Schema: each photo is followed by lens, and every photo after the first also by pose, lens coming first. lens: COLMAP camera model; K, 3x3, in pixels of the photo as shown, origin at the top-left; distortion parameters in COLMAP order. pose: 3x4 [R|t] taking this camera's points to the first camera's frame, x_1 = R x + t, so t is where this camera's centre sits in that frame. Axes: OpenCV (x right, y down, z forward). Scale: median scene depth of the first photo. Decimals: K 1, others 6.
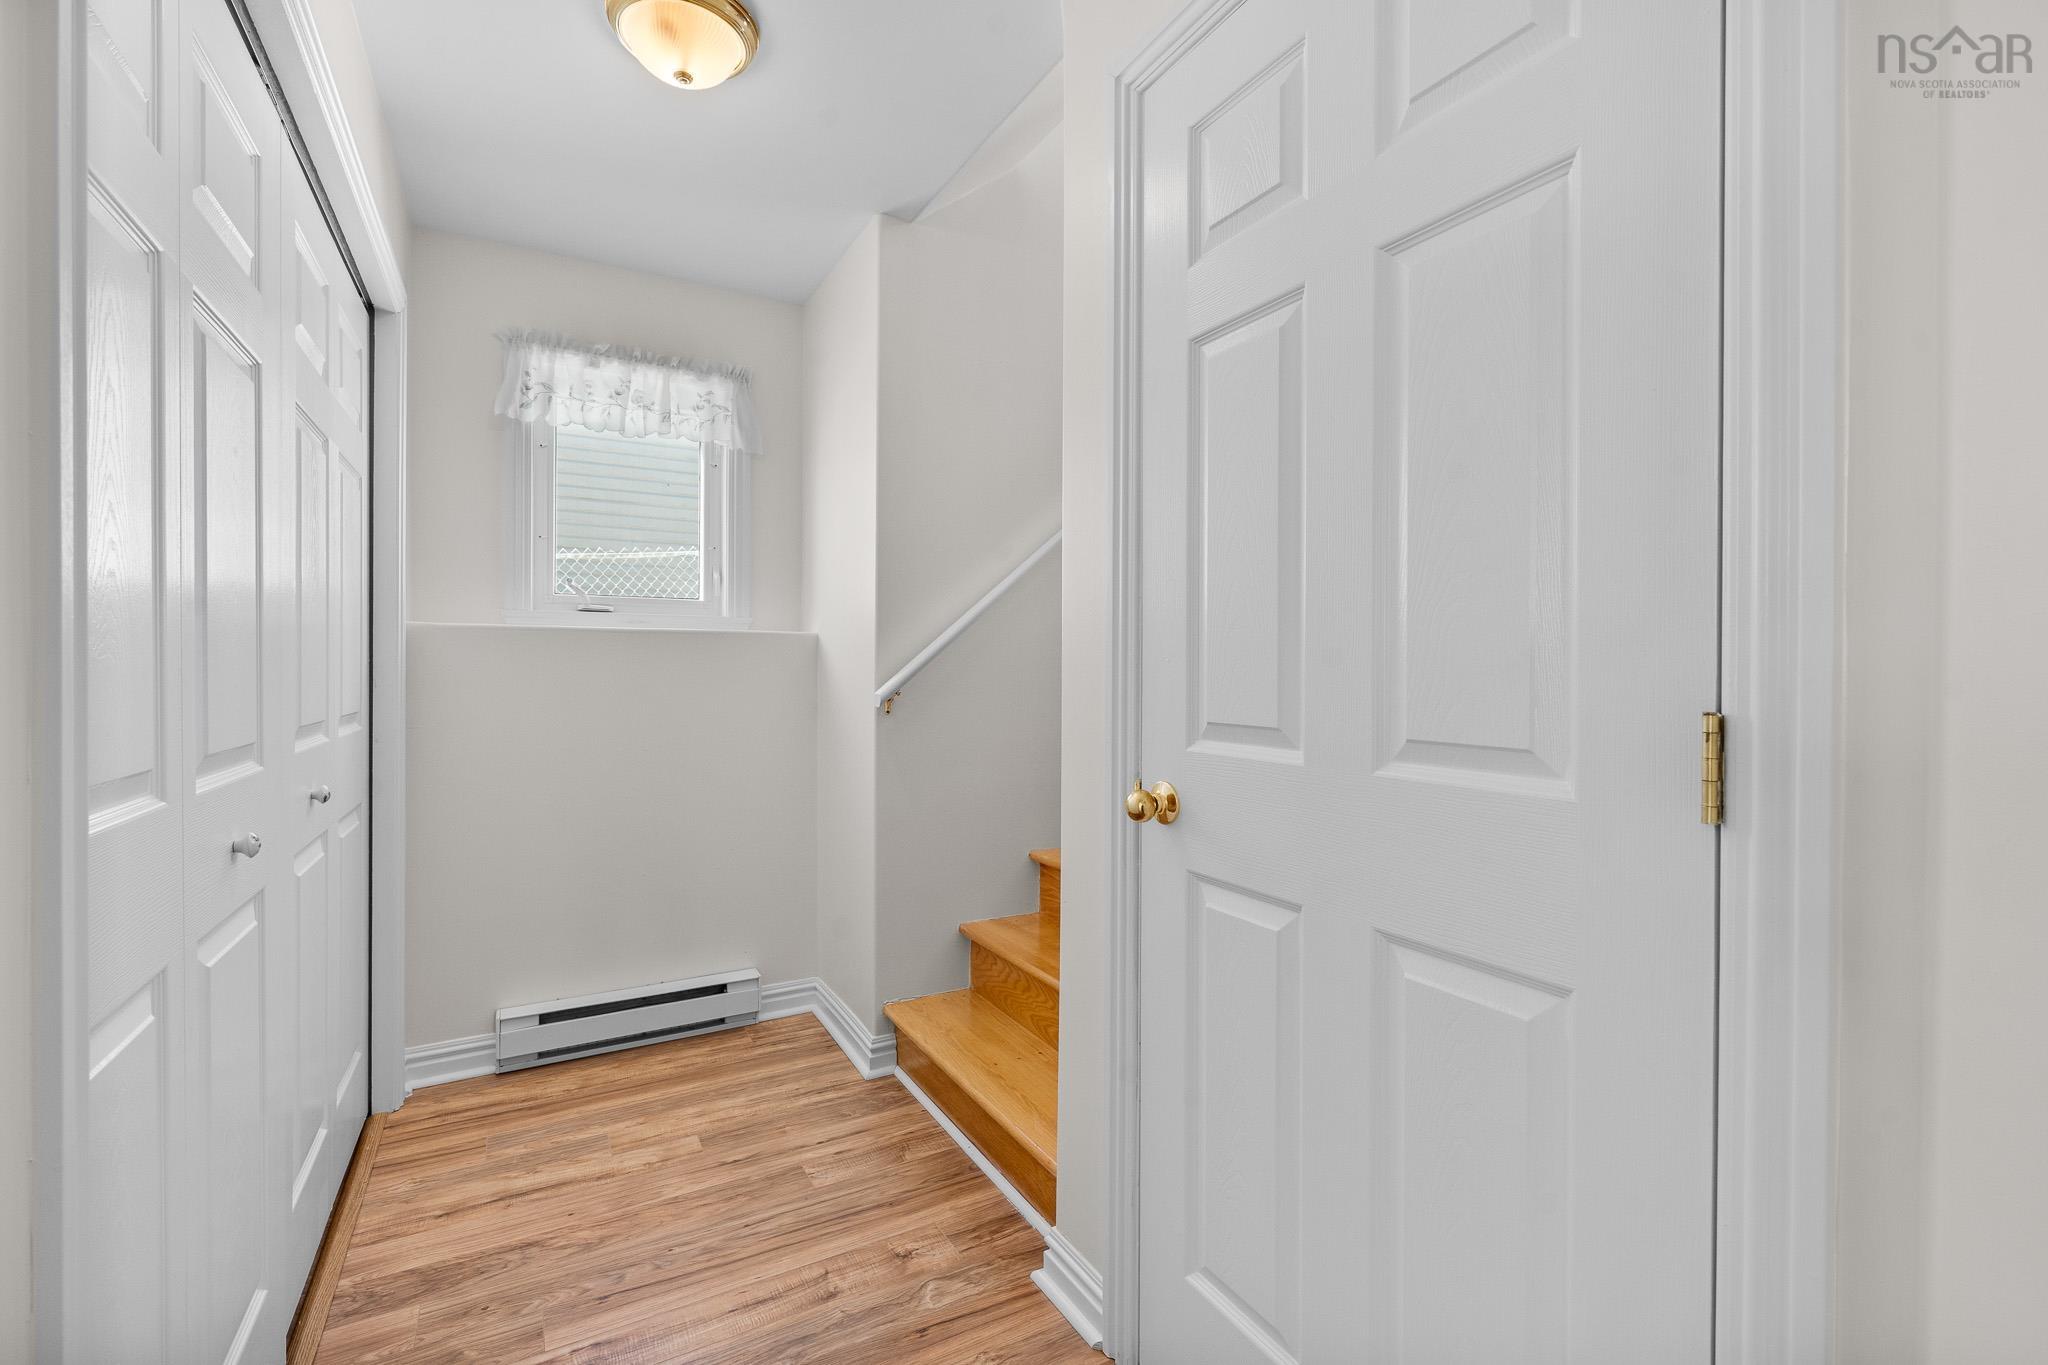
lens RADIAL K [[869.0, 0, 1033.0], [0, 869.0, 667.5], [0, 0, 1]] dist [0.000004, -0.000995]
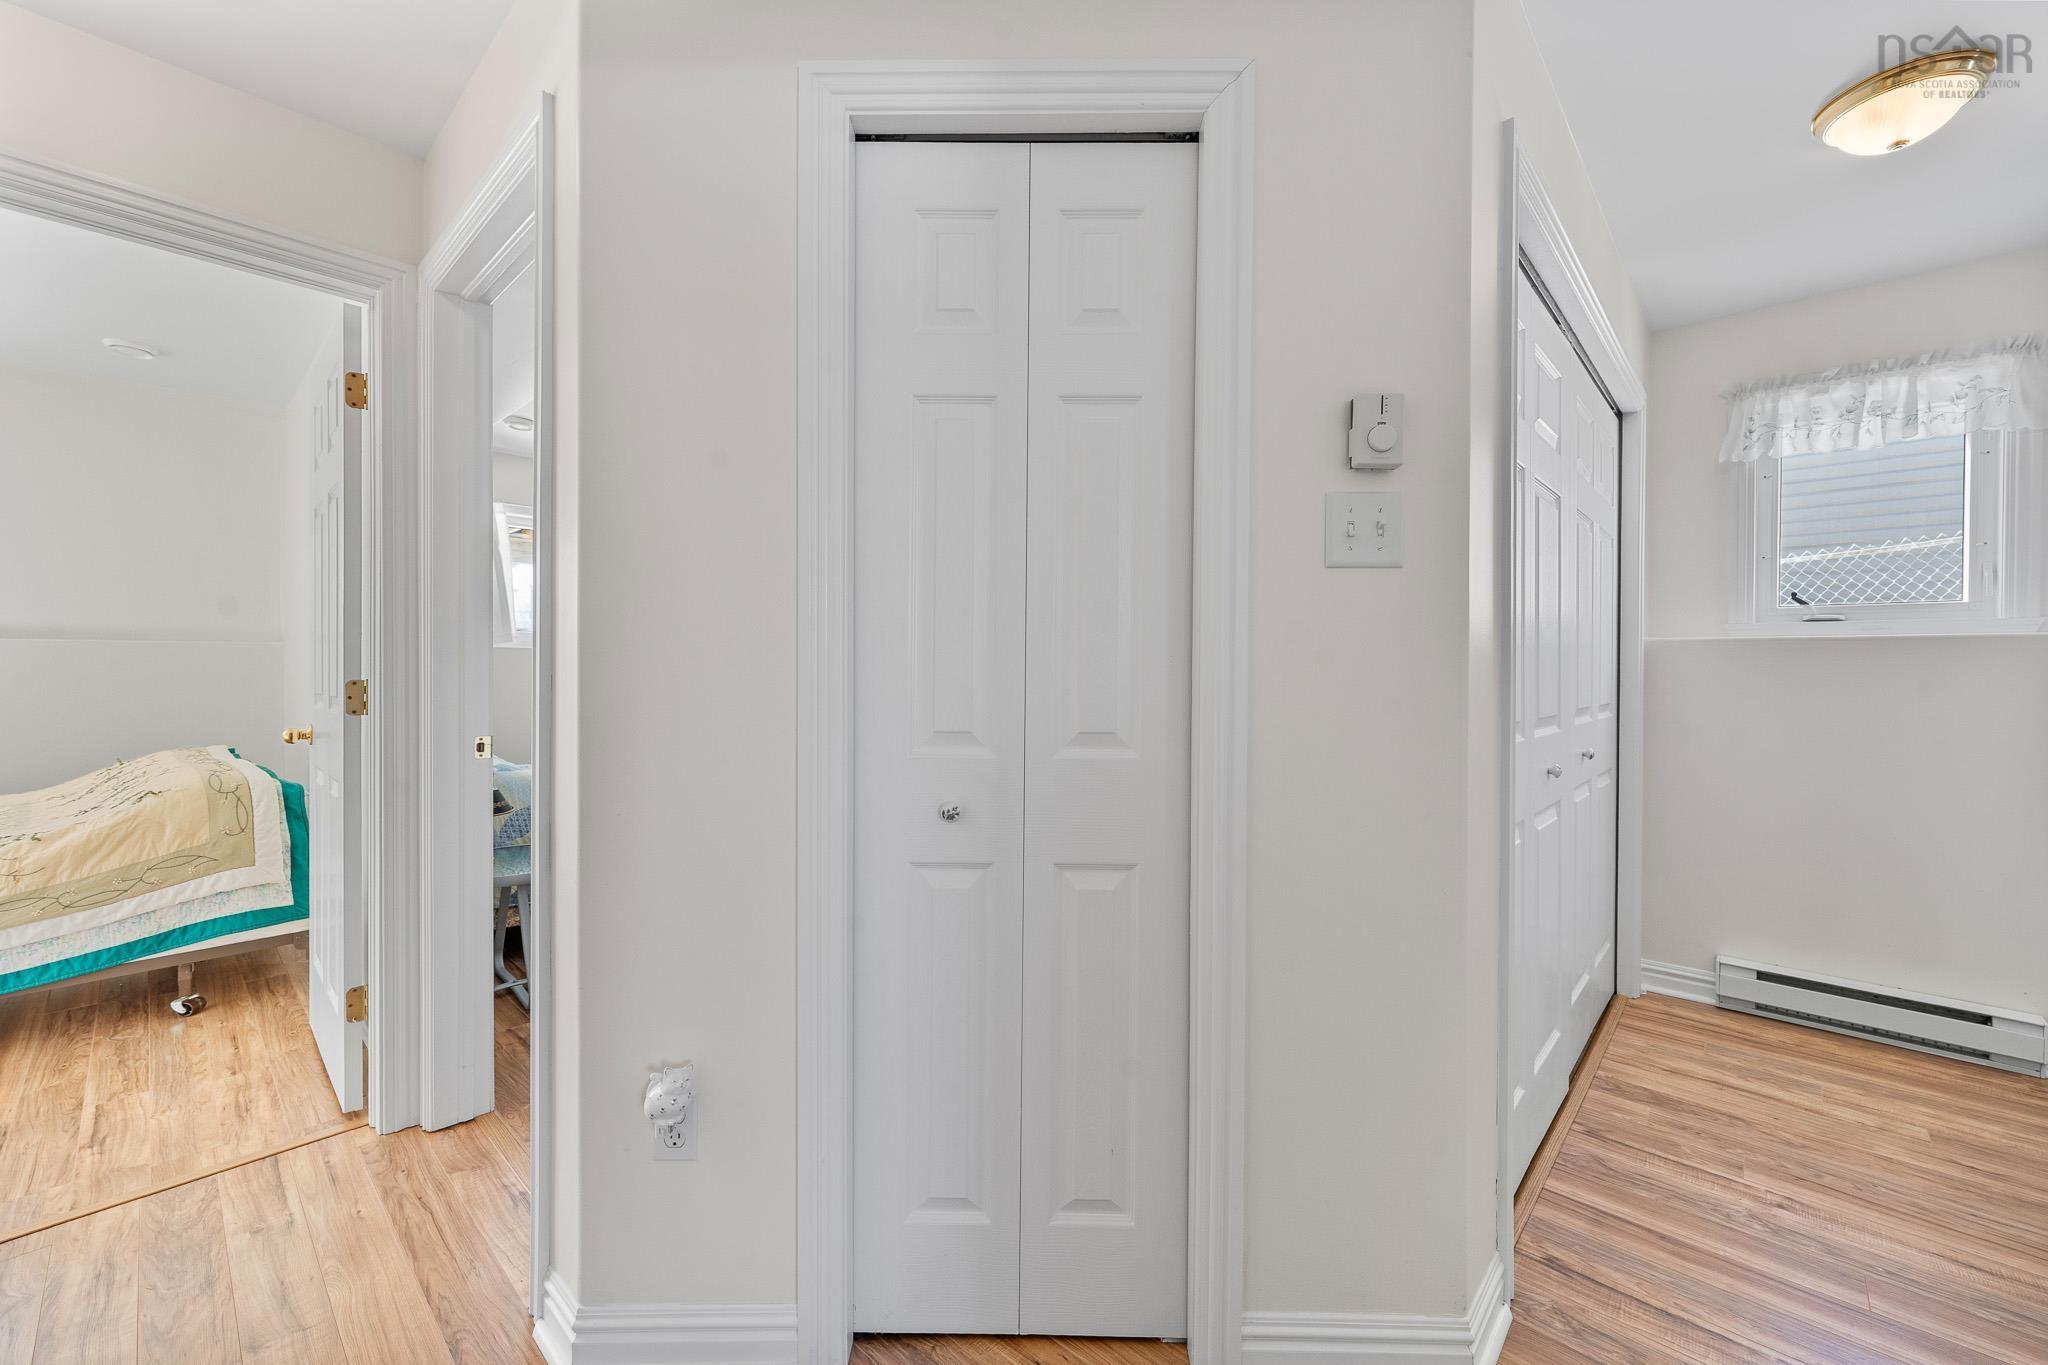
lens RADIAL K [[816.5, 0, 1042.3], [0, 816.5, 670.6], [0, 0, 1]] dist [-0.002065, 0.000910]
pose [[0.305382, 0.003169, -0.952225, 0.197150], [-0.004516, 0.999988, 0.001879, -0.001006], [0.952219, 0.003726, 0.305392, -0.273584]]
